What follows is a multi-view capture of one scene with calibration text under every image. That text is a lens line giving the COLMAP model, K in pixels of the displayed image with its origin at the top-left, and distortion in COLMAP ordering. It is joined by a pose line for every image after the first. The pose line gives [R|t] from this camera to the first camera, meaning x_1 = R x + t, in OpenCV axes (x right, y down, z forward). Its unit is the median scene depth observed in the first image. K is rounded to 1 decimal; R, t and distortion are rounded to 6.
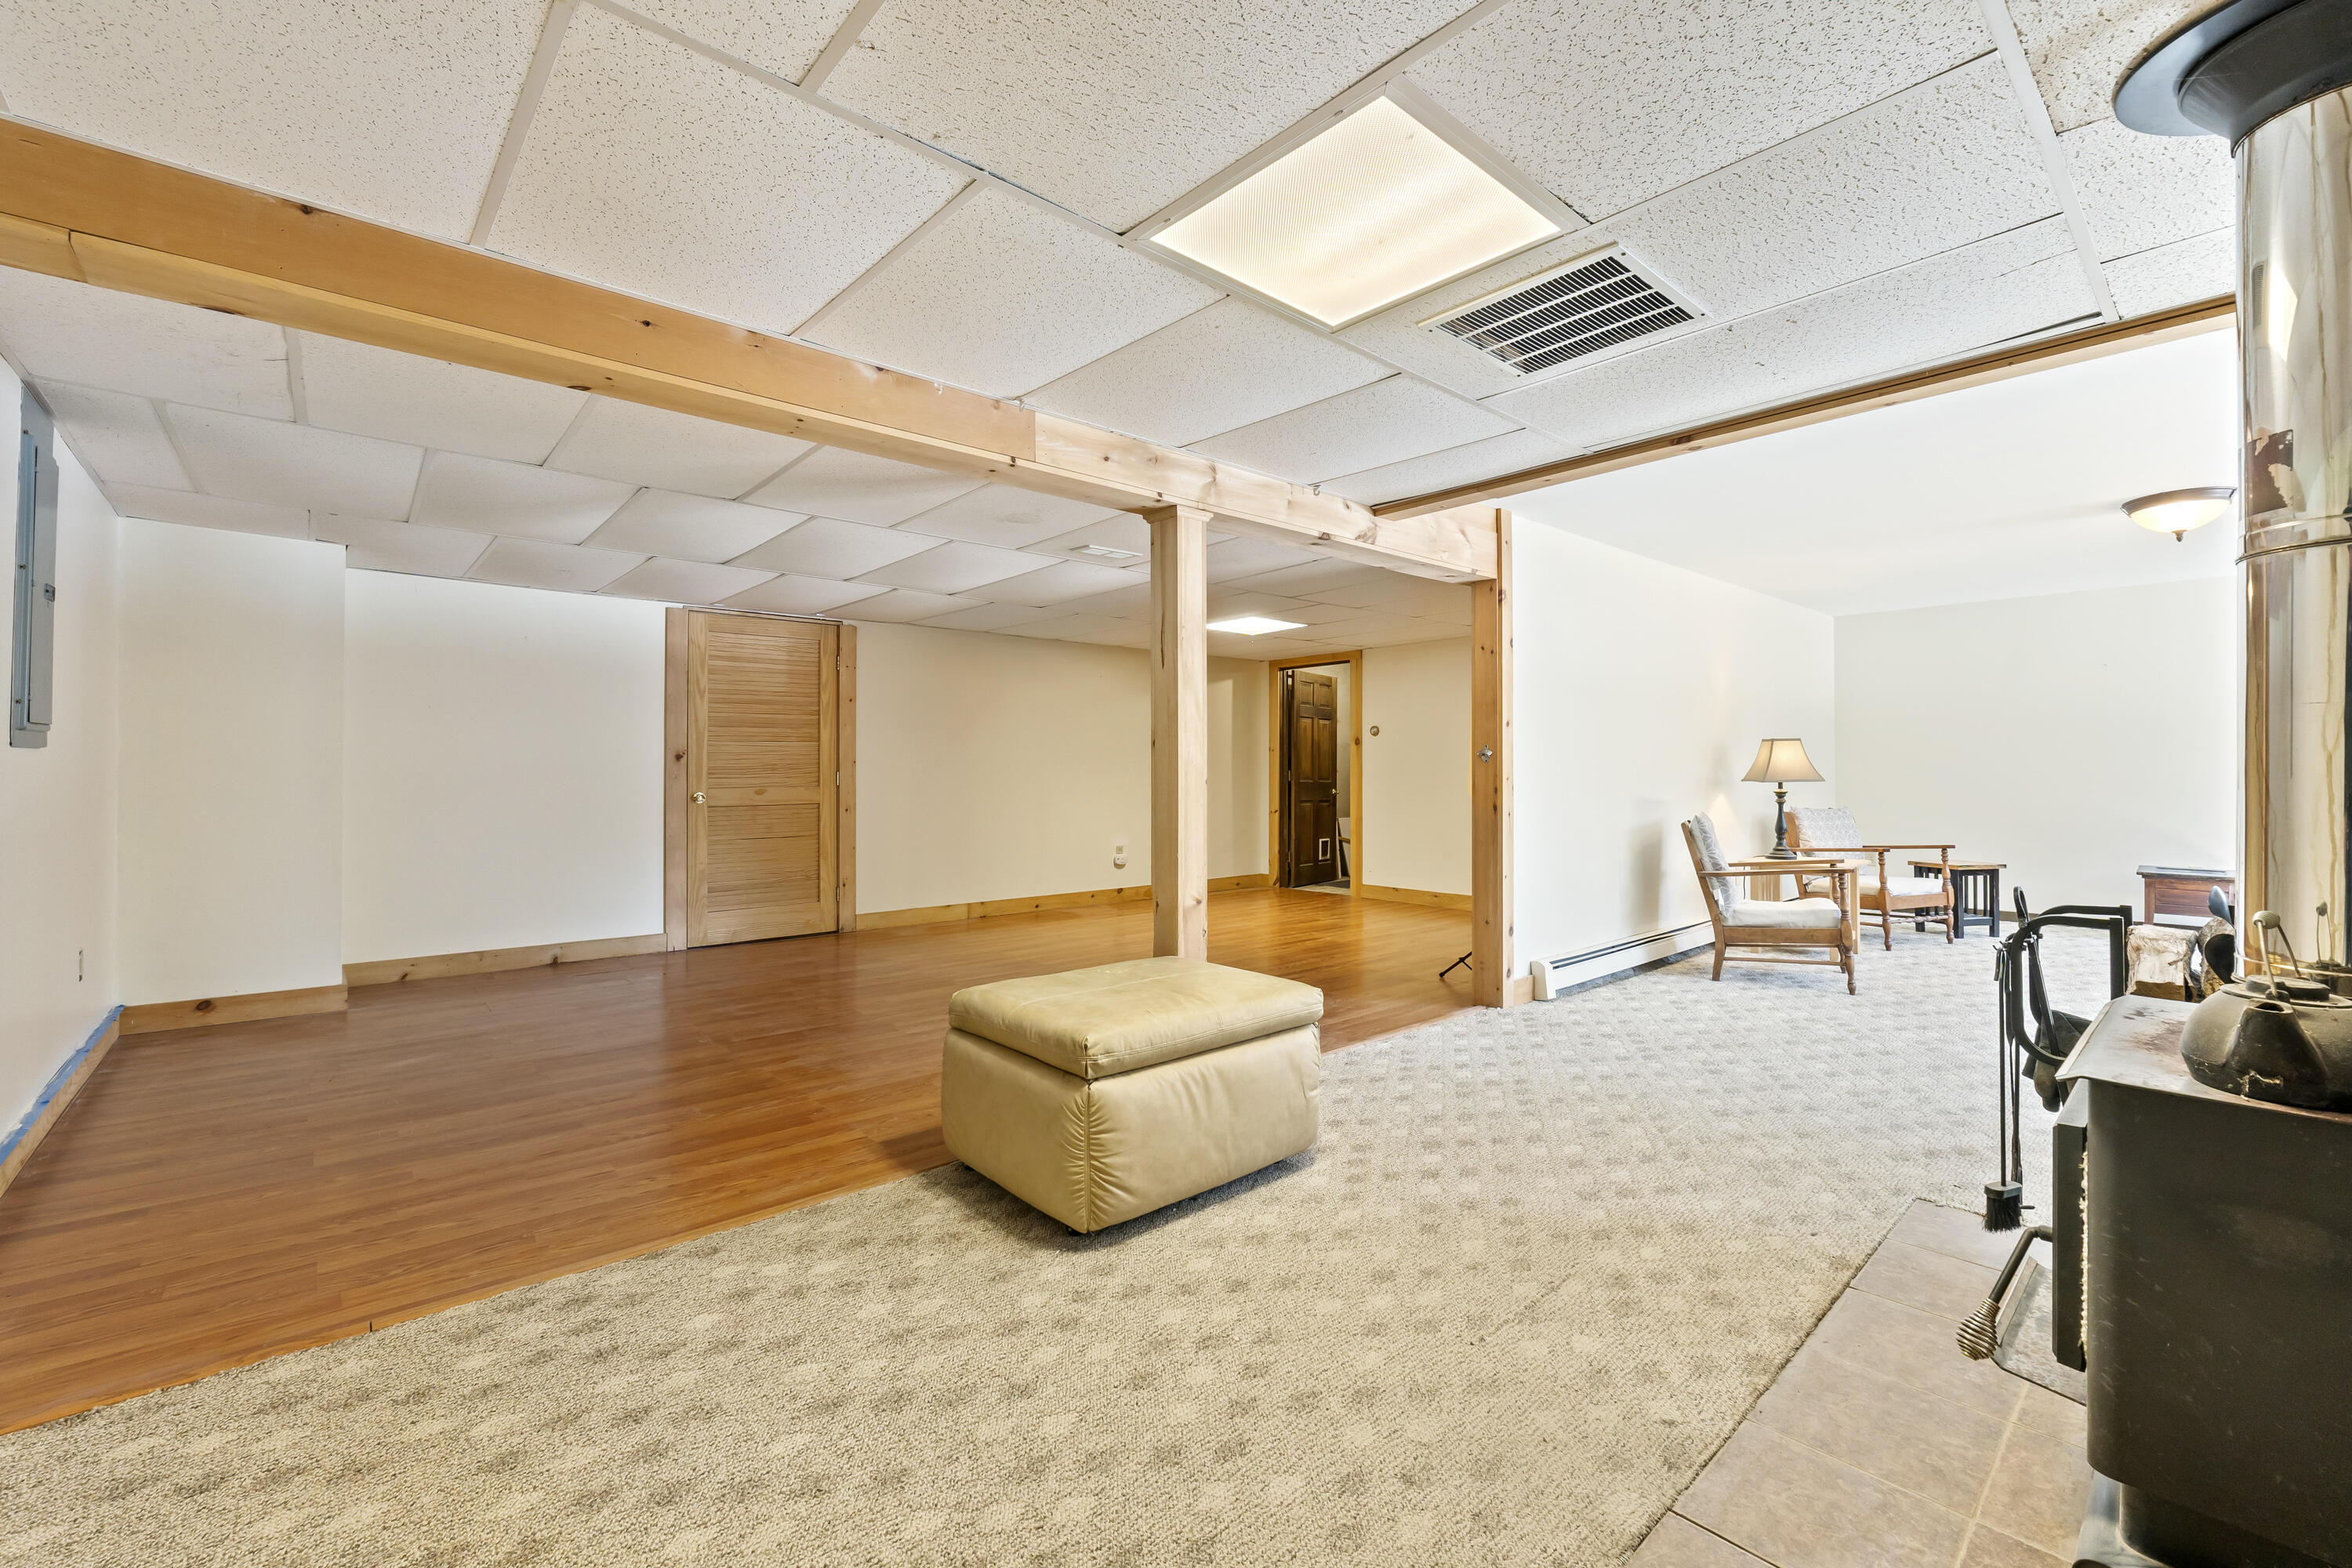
lens RADIAL K [[983.8, 0, 1181.2], [0, 983.8, 766.7], [0, 0, 1]] dist [-0.006520, -0.000120]
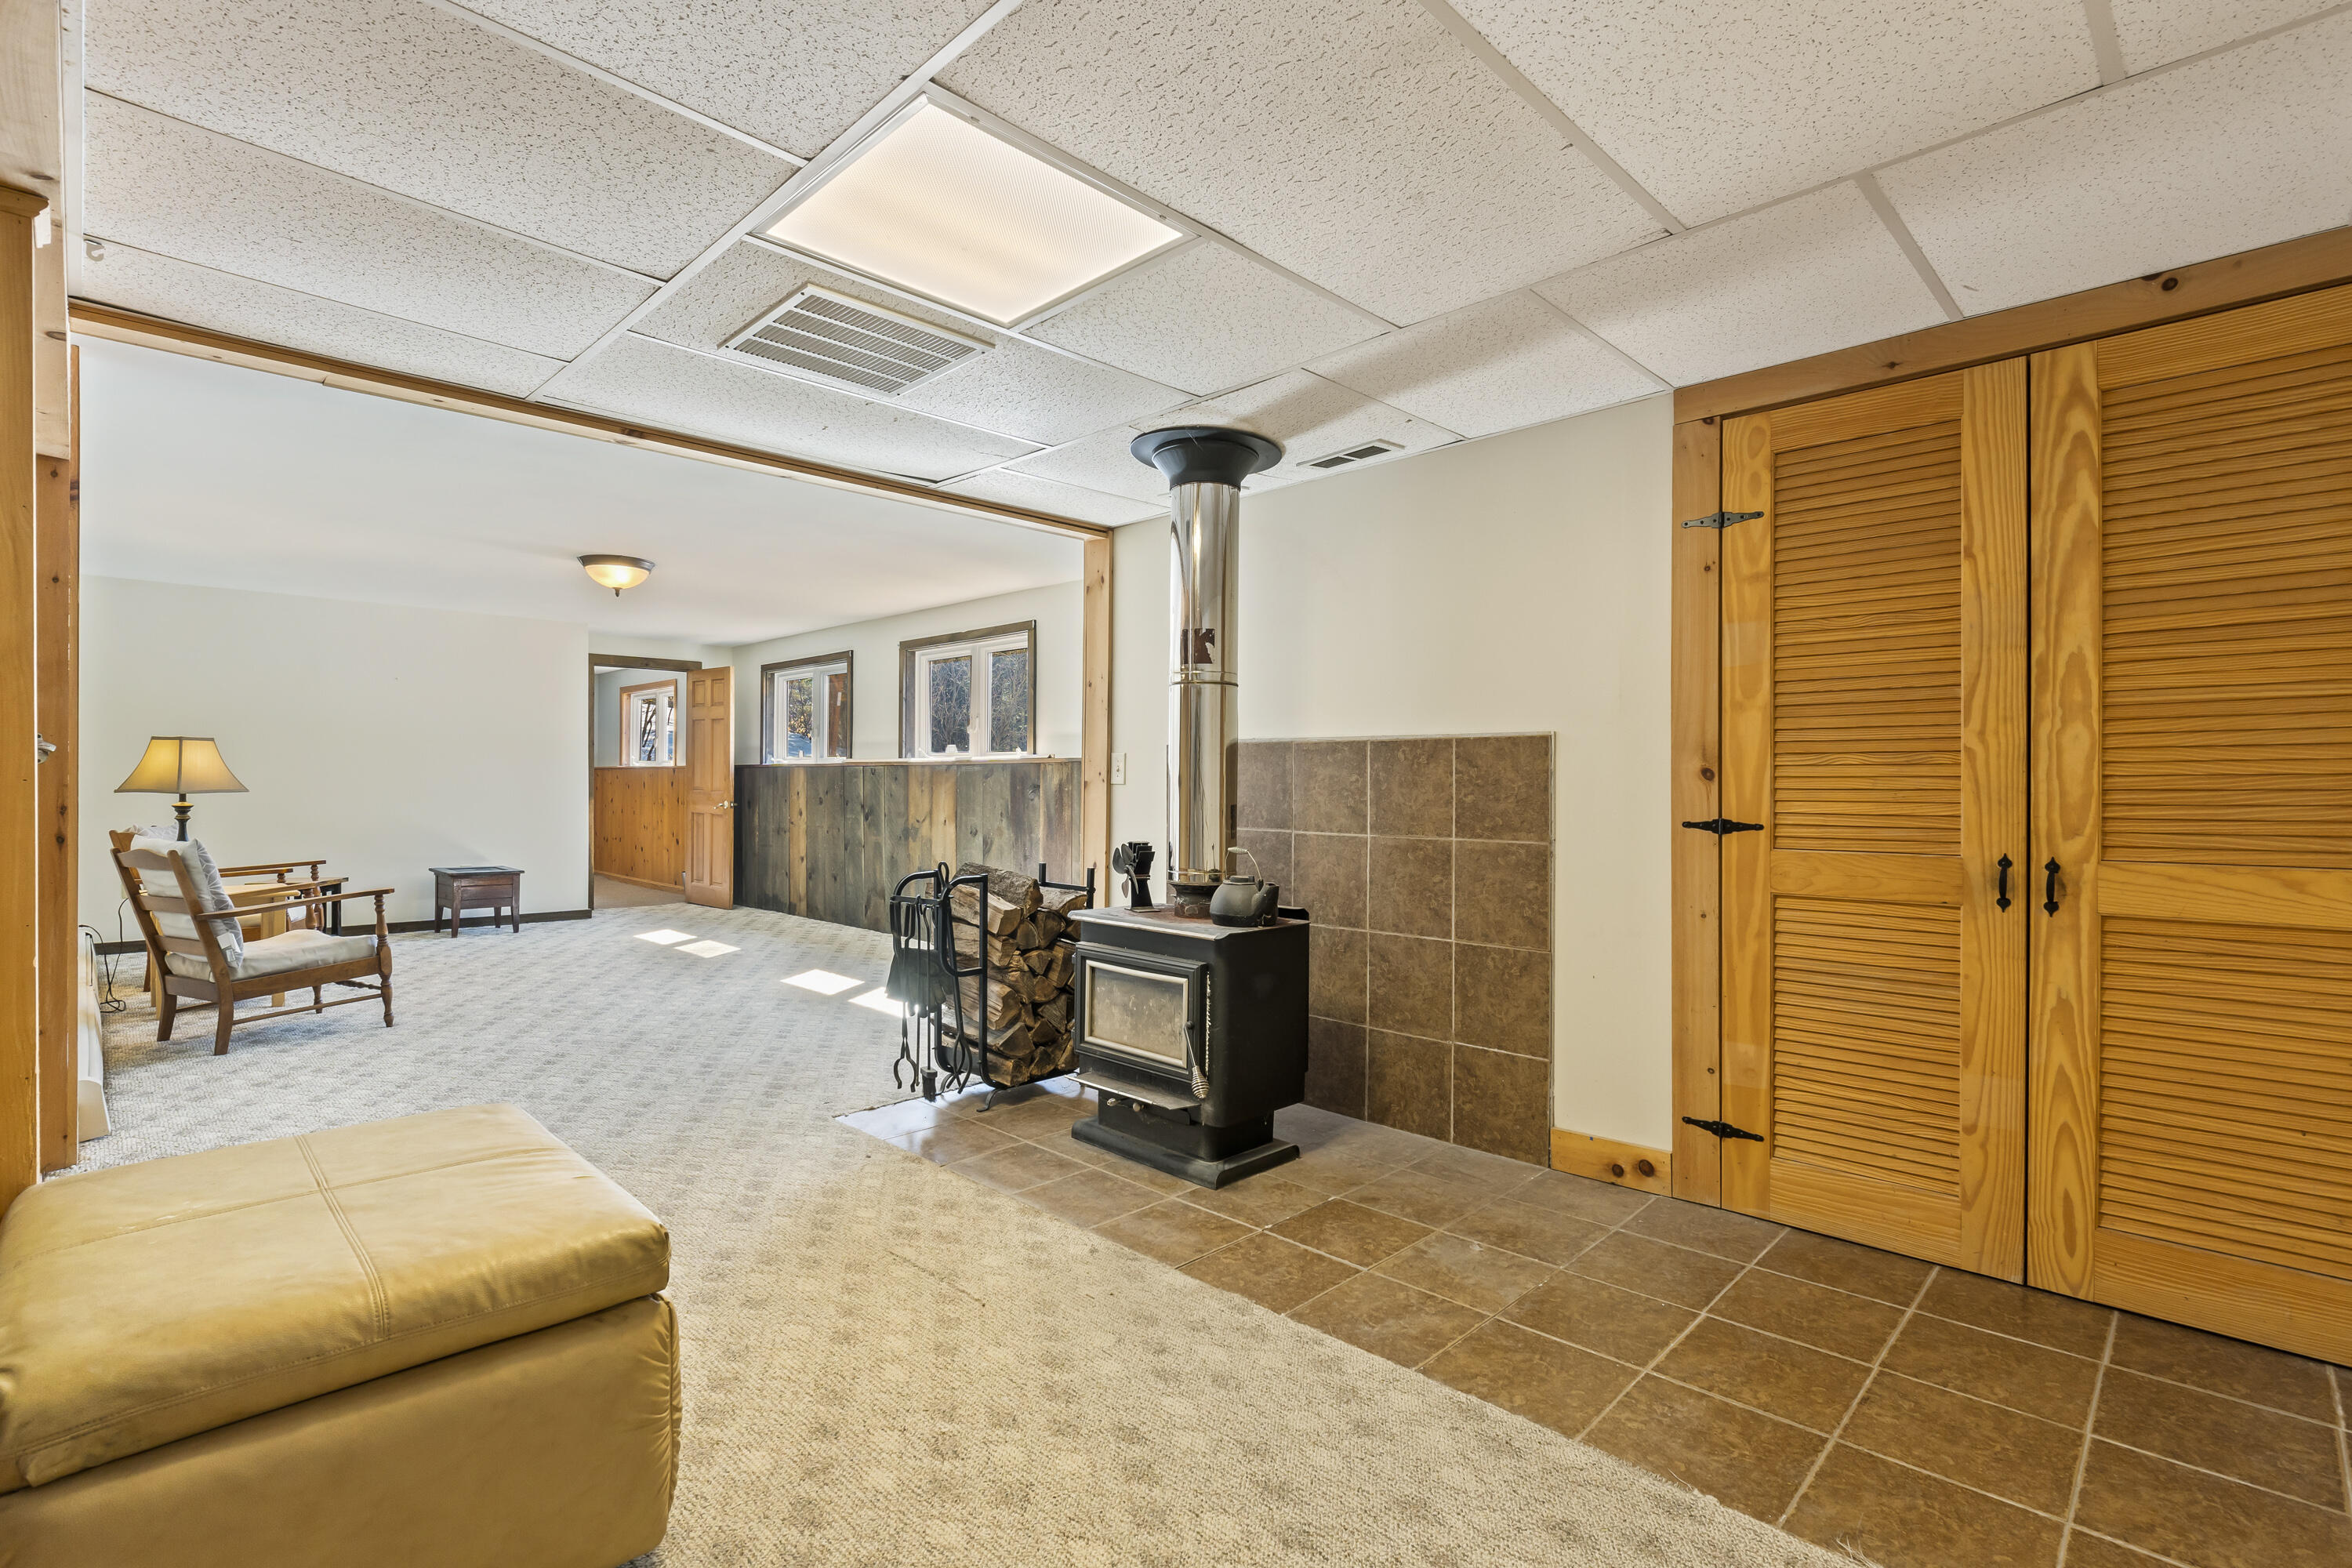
lens RADIAL K [[1109.8, 0, 1158.0], [0, 1109.8, 789.7], [0, 0, 1]] dist [-0.011334, 0.000154]
pose [[-0.060006, -0.002701, 0.998194, -0.797098], [-0.010756, 0.999940, 0.002059, 0.006008], [-0.998140, -0.010613, -0.060032, 0.743600]]
